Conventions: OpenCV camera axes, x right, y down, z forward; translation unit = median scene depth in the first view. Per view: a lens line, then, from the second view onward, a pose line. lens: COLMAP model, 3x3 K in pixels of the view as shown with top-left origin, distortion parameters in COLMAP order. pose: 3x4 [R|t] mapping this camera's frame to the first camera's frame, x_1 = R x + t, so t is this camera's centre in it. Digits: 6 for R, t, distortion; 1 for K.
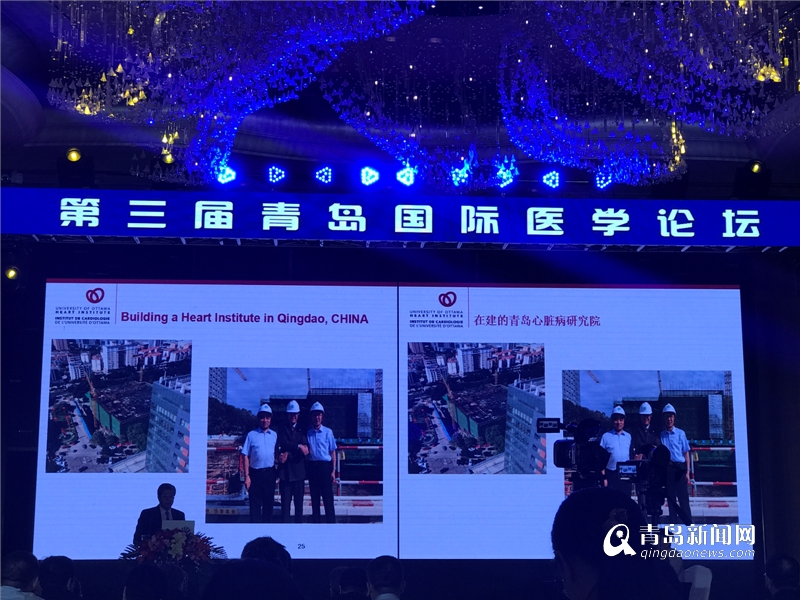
lens RADIAL K [[1088.7, 0, 399.3], [0, 1088.7, 294.0], [0, 0, 1]] dist [0.188415, 0.000000]
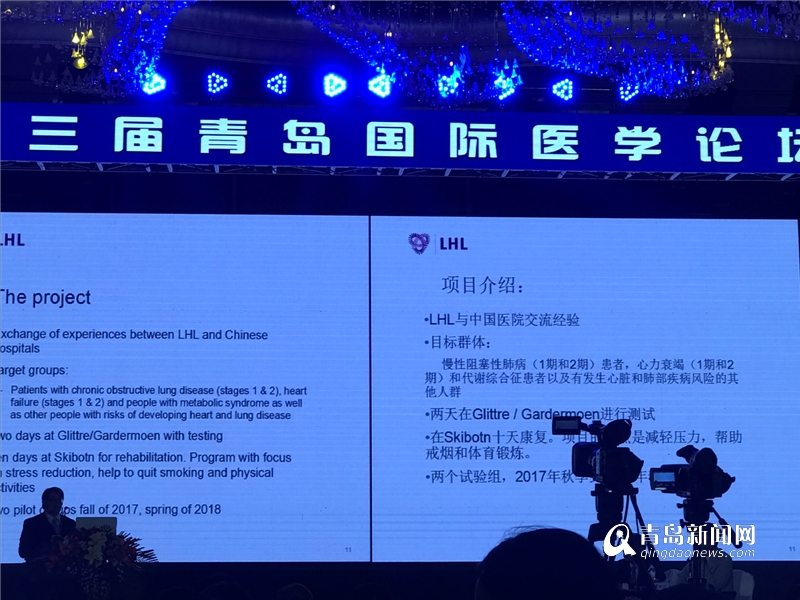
lens RADIAL K [[1088.7, 0, 399.4], [0, 1088.7, 306.7], [0, 0, 1]] dist [0.188415, 0.000000]
pose [[0.999998, -0.001949, 0.000428, 0.019055], [0.001944, 0.999946, 0.010226, 0.044527], [-0.000448, -0.010225, 0.999948, 0.197037]]
